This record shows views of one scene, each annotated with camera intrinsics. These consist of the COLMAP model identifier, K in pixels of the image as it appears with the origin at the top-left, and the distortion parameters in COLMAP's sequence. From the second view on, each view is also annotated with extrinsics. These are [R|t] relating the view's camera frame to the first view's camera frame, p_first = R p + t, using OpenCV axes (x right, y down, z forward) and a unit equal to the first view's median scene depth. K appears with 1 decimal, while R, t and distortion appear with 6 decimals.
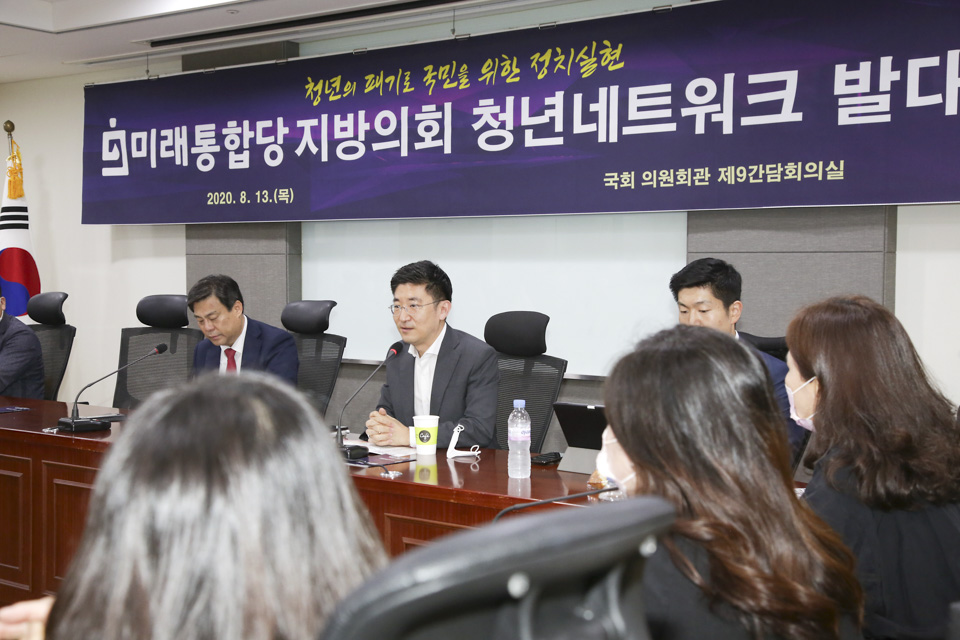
lens RADIAL K [[1282.1, 0, 477.2], [0, 1282.1, 300.9], [0, 0, 1]] dist [0.093281, 0.000000]
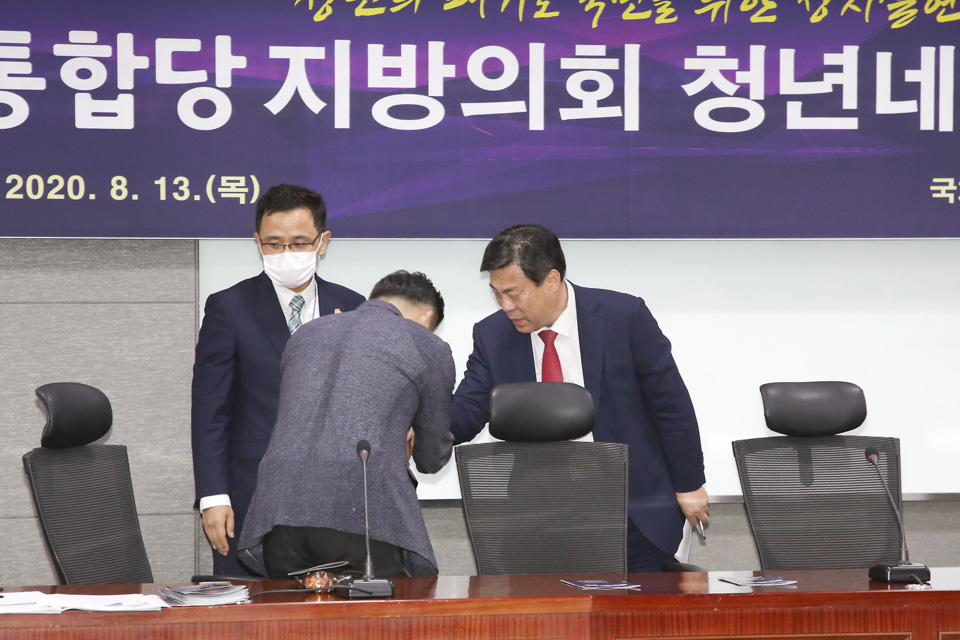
lens RADIAL K [[3239.1, 0, 512.7], [0, 3239.1, 339.0], [0, 0, 1]] dist [0.428145, 0.000000]
pose [[0.630256, -0.022534, 0.776060, -1.214635], [0.025104, 0.999648, 0.008639, -0.033971], [-0.775981, 0.014038, 0.630599, 0.107409]]
